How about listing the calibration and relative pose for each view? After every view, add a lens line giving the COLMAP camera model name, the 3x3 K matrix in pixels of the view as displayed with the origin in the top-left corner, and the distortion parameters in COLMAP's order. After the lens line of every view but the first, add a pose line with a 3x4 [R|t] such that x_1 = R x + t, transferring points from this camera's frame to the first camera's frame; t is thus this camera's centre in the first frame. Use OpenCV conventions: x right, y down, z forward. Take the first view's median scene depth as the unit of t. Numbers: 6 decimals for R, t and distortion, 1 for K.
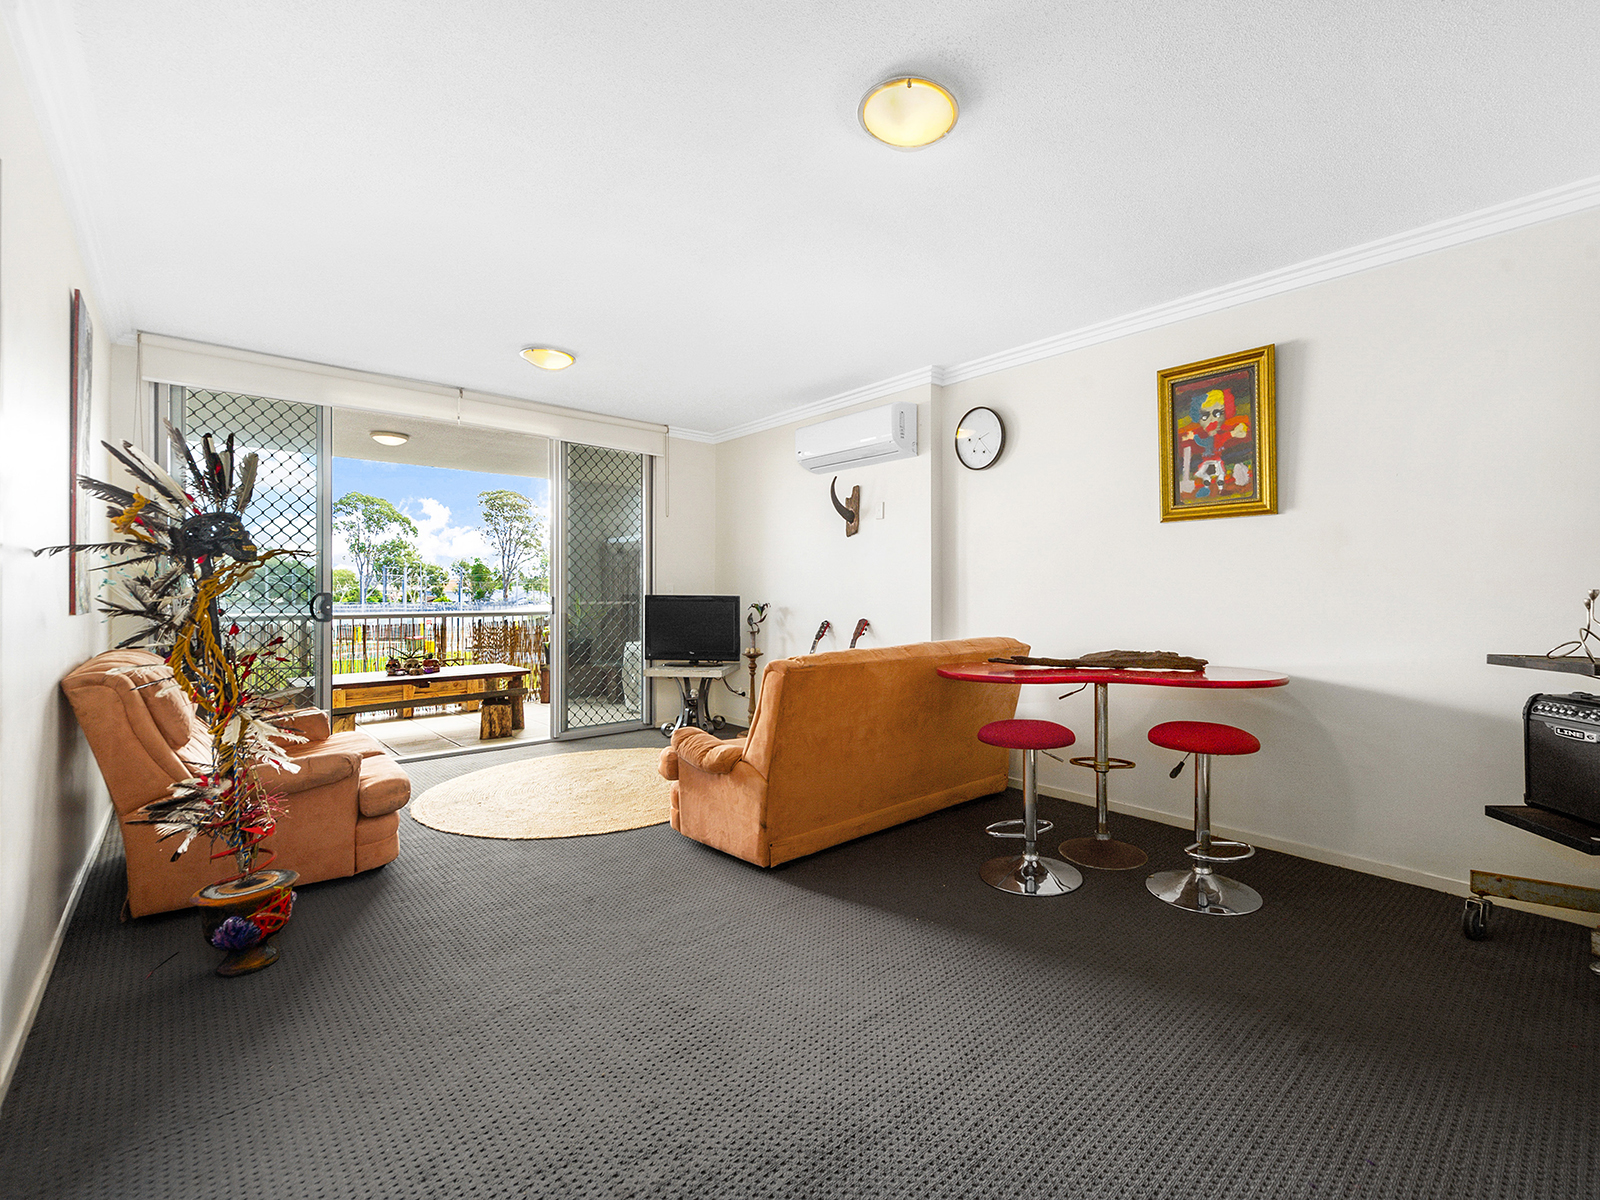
lens RADIAL K [[703.6, 0, 839.7], [0, 703.6, 600.9], [0, 0, 1]] dist [-0.000418, -0.000186]
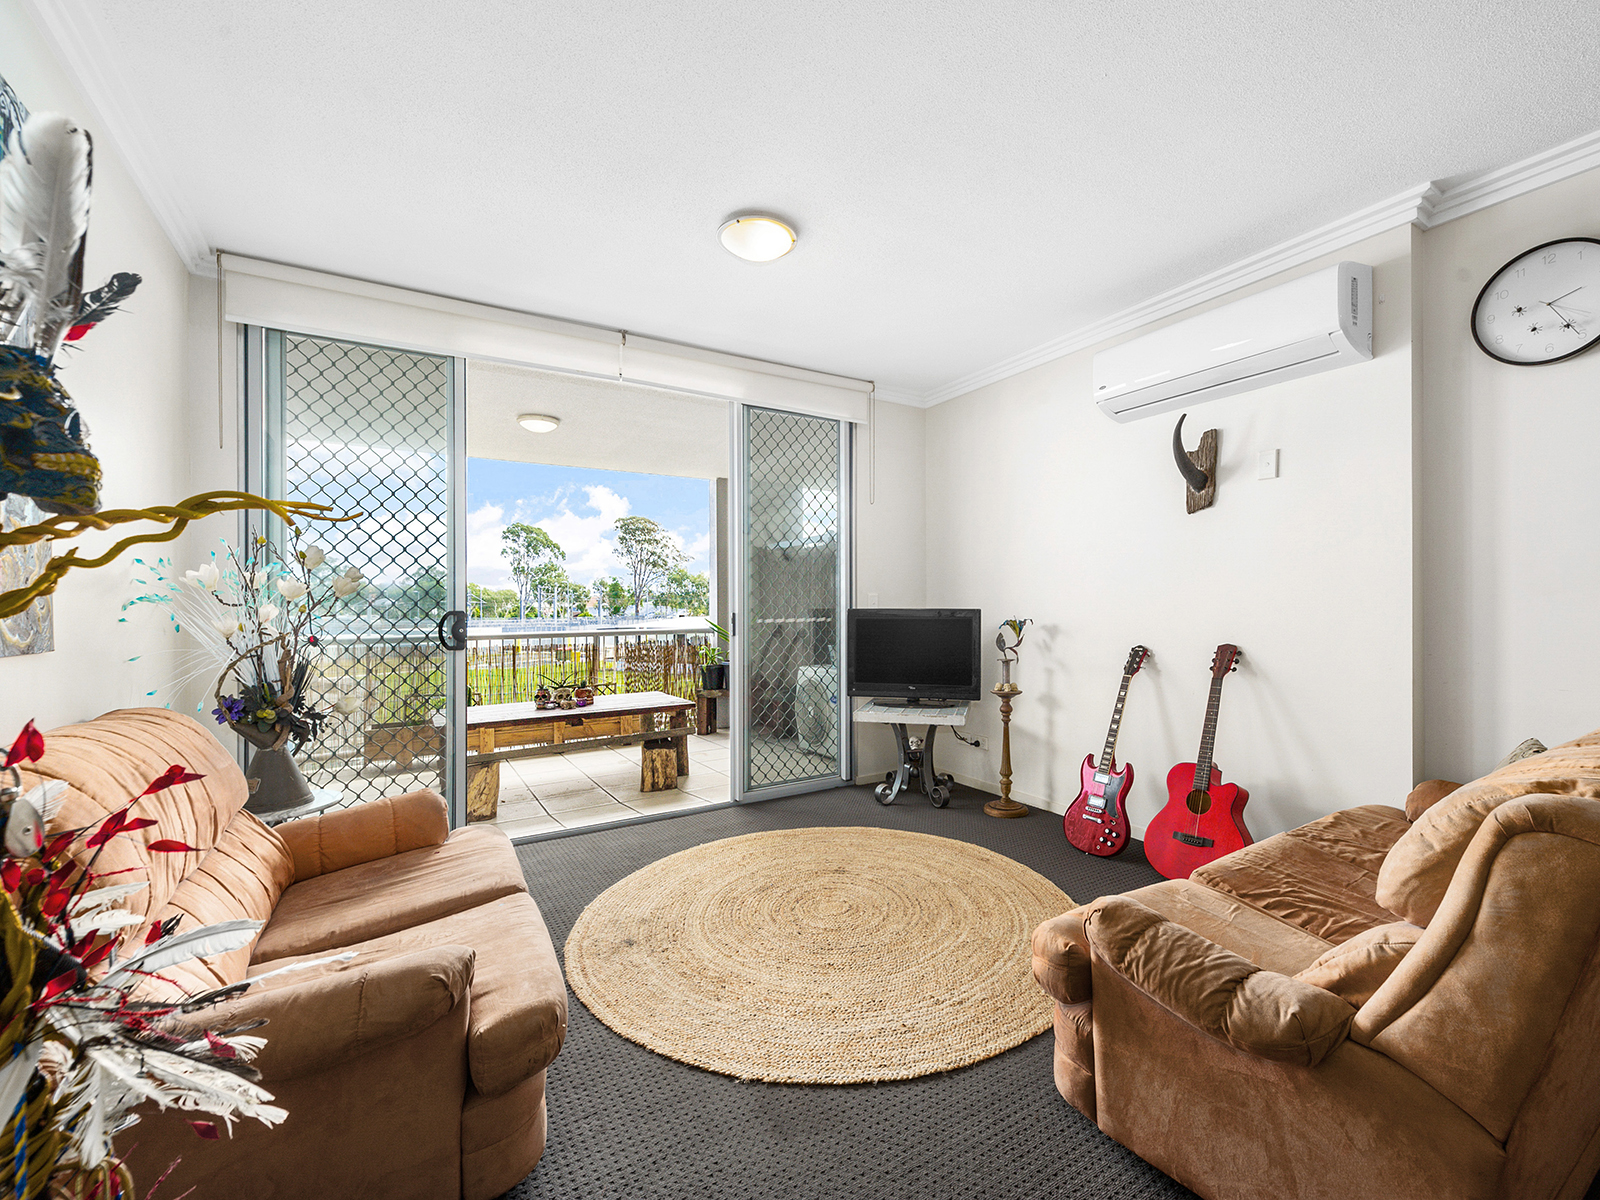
lens RADIAL K [[673.9, 0, 799.4], [0, 673.9, 604.1], [0, 0, 1]] dist [0.001667, 0.000236]
pose [[0.978686, -0.012111, -0.205003, -0.178984], [0.009412, 0.999856, -0.014134, -0.003998], [0.205145, 0.011903, 0.978659, 0.290180]]
